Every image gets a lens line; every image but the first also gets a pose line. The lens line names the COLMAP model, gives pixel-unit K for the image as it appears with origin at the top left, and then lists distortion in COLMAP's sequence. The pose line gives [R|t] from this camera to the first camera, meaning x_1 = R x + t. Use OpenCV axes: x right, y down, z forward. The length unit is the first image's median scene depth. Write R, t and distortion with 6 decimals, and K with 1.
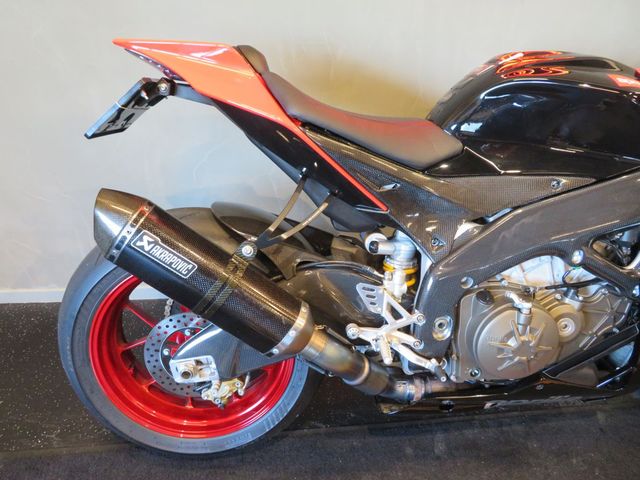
lens RADIAL K [[456.2, 0, 320.0], [0, 456.2, 240.0], [0, 0, 1]] dist [-0.007398, 0.001079]
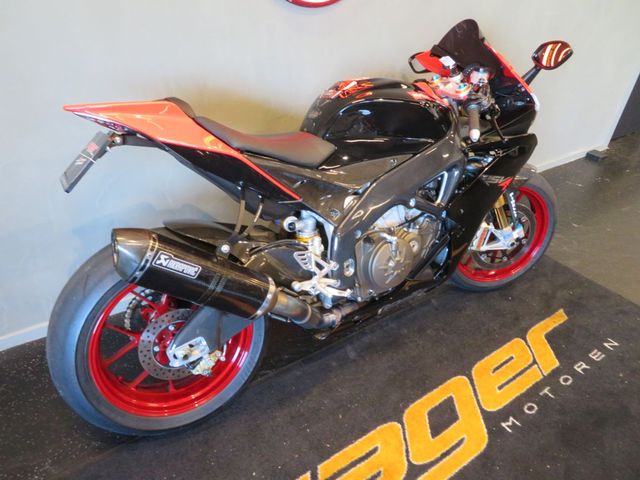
lens RADIAL K [[456.2, 0, 320.0], [0, 456.2, 240.0], [0, 0, 1]] dist [-0.007398, 0.001079]
pose [[0.880573, -0.246506, 0.404755, -0.401578], [0.230093, 0.969037, 0.089584, -0.052484], [-0.414305, 0.014246, 0.910027, -0.333474]]
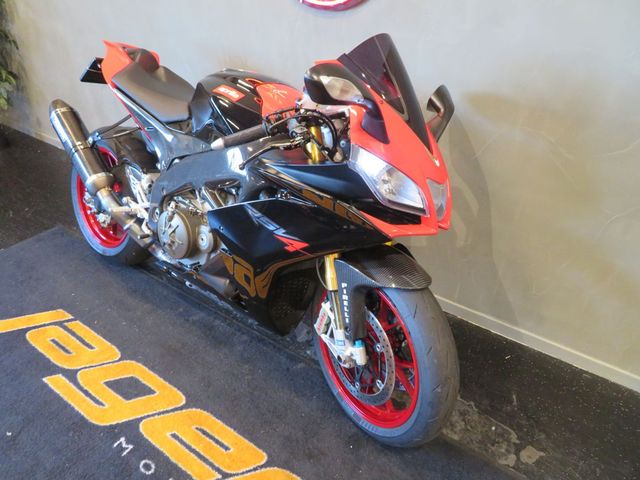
lens RADIAL K [[456.2, 0, 320.0], [0, 456.2, 240.0], [0, 0, 1]] dist [-0.007398, 0.001079]
pose [[0.747105, 0.337155, -0.572853, 1.771072], [-0.352683, 0.931566, 0.088314, -0.095250], [0.563426, 0.136056, 0.814886, -0.069140]]
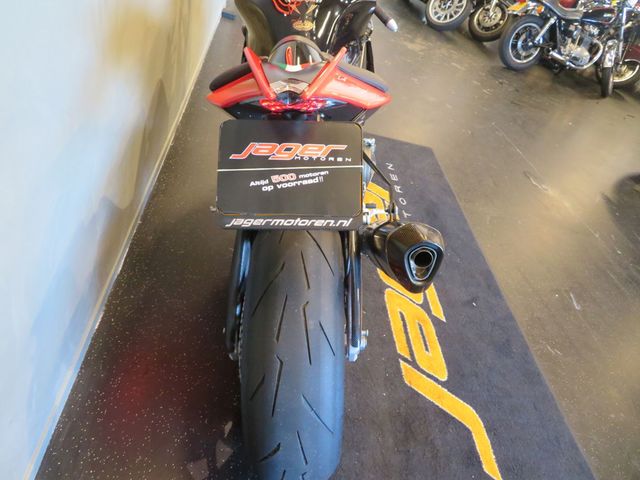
lens RADIAL K [[456.2, 0, 320.0], [0, 456.2, 240.0], [0, 0, 1]] dist [-0.007398, 0.001079]
pose [[0.065083, -0.652696, 0.754819, -1.009699], [0.283906, 0.737274, 0.613045, -0.636502], [-0.956641, 0.174399, 0.233288, 0.793829]]
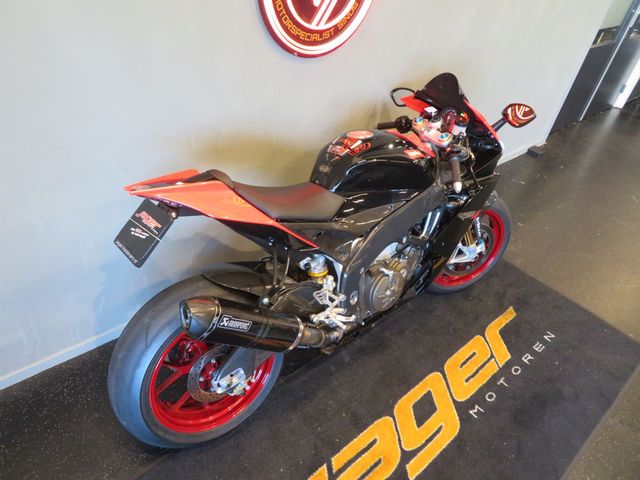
lens RADIAL K [[456.2, 0, 320.0], [0, 456.2, 240.0], [0, 0, 1]] dist [-0.007398, 0.001079]
pose [[0.819182, -0.301654, 0.487796, -0.647925], [0.222553, 0.951056, 0.214389, -0.437468], [-0.528593, -0.067063, 0.846222, -0.437506]]
